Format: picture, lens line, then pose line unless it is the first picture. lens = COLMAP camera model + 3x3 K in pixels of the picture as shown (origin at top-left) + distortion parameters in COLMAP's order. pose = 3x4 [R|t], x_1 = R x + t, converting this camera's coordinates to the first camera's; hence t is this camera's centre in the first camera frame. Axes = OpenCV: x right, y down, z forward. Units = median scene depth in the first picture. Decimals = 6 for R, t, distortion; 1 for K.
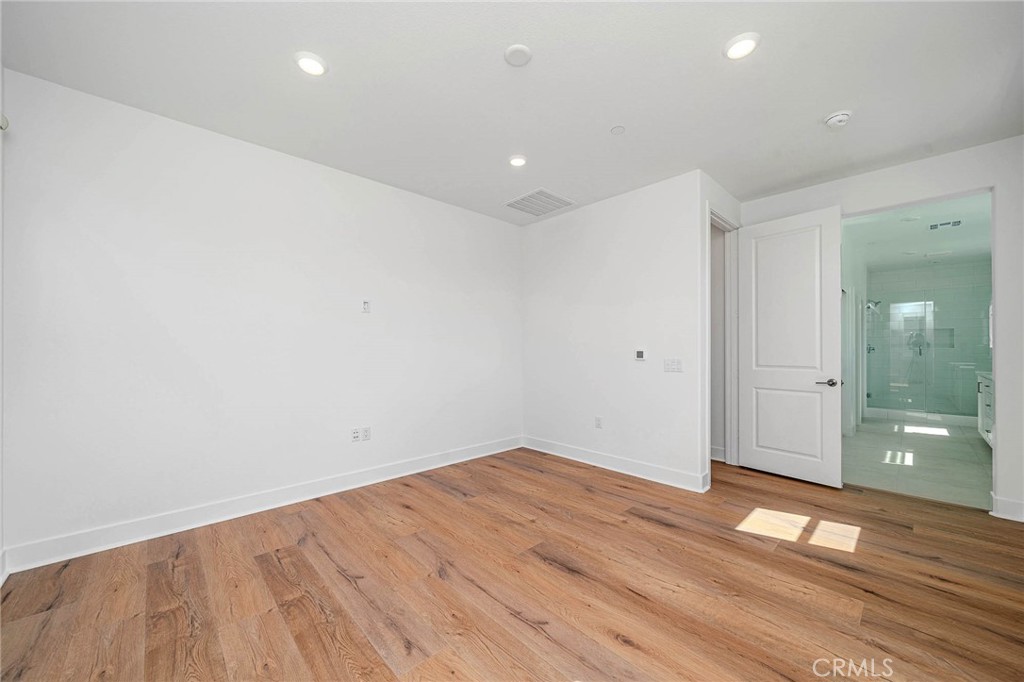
lens RADIAL K [[383.2, 0, 511.8], [0, 383.2, 340.3], [0, 0, 1]] dist [0.003302, -0.000655]
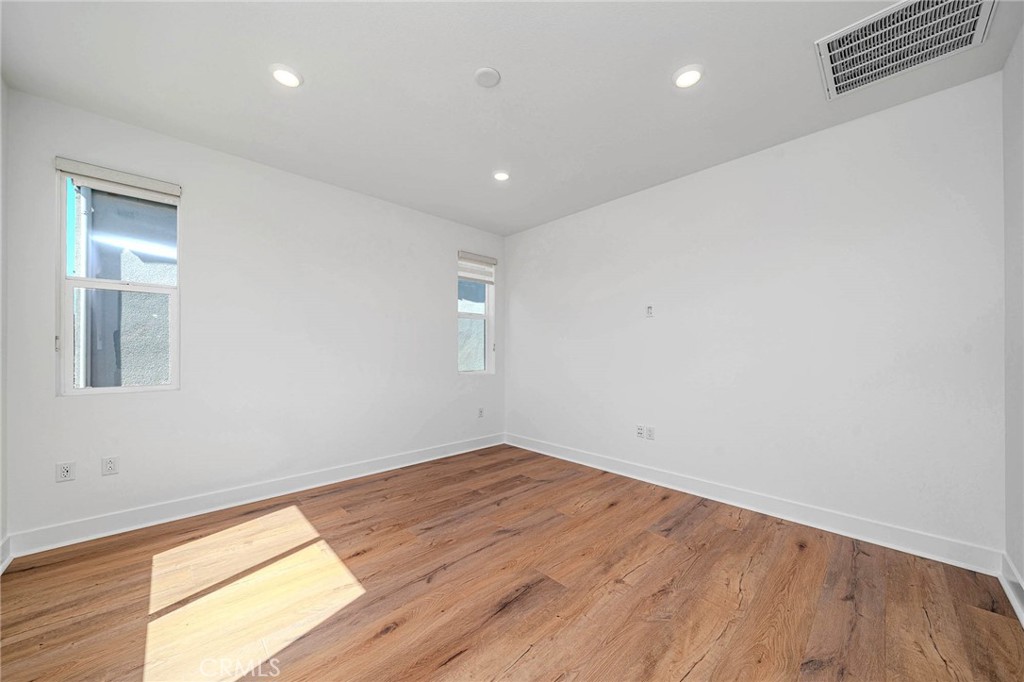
lens RADIAL K [[357.9, 0, 511.7], [0, 357.9, 348.8], [0, 0, 1]] dist [-0.002316, -0.000173]
pose [[0.011303, -0.008174, -0.999903, 0.757479], [0.021076, 0.999746, -0.007935, 0.016530], [0.999714, -0.020985, 0.011472, 0.790189]]
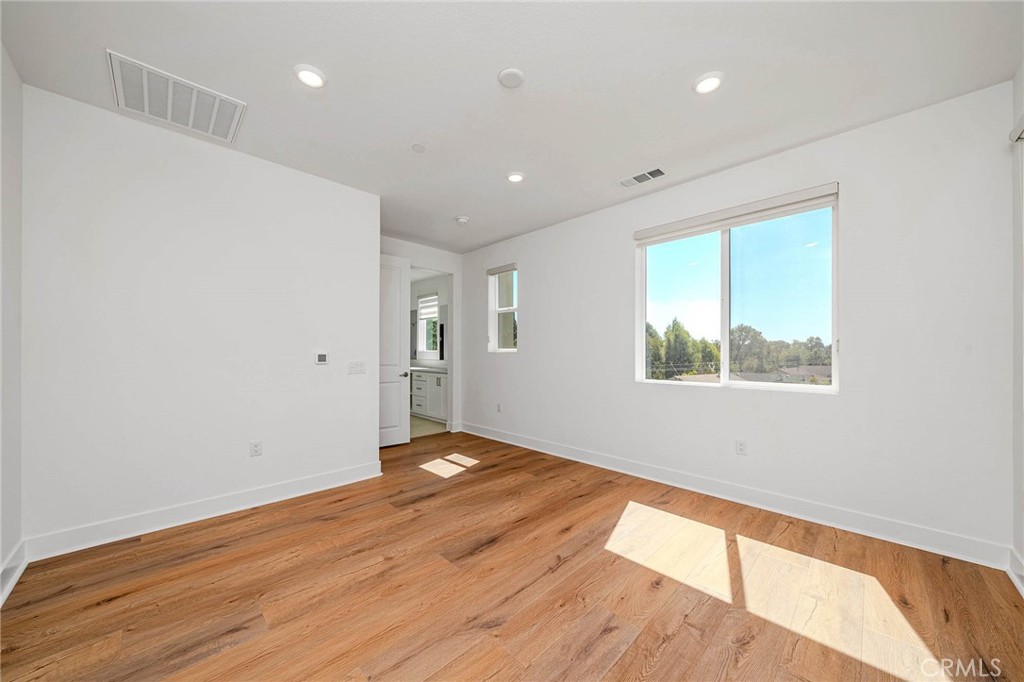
lens RADIAL K [[357.9, 0, 509.6], [0, 357.9, 357.1], [0, 0, 1]] dist [-0.002316, -0.000173]
pose [[-0.020774, -0.010903, 0.999725, -0.727108], [-0.026100, 0.999606, 0.010360, 0.016179], [-0.999443, -0.025878, -0.021051, 0.762899]]
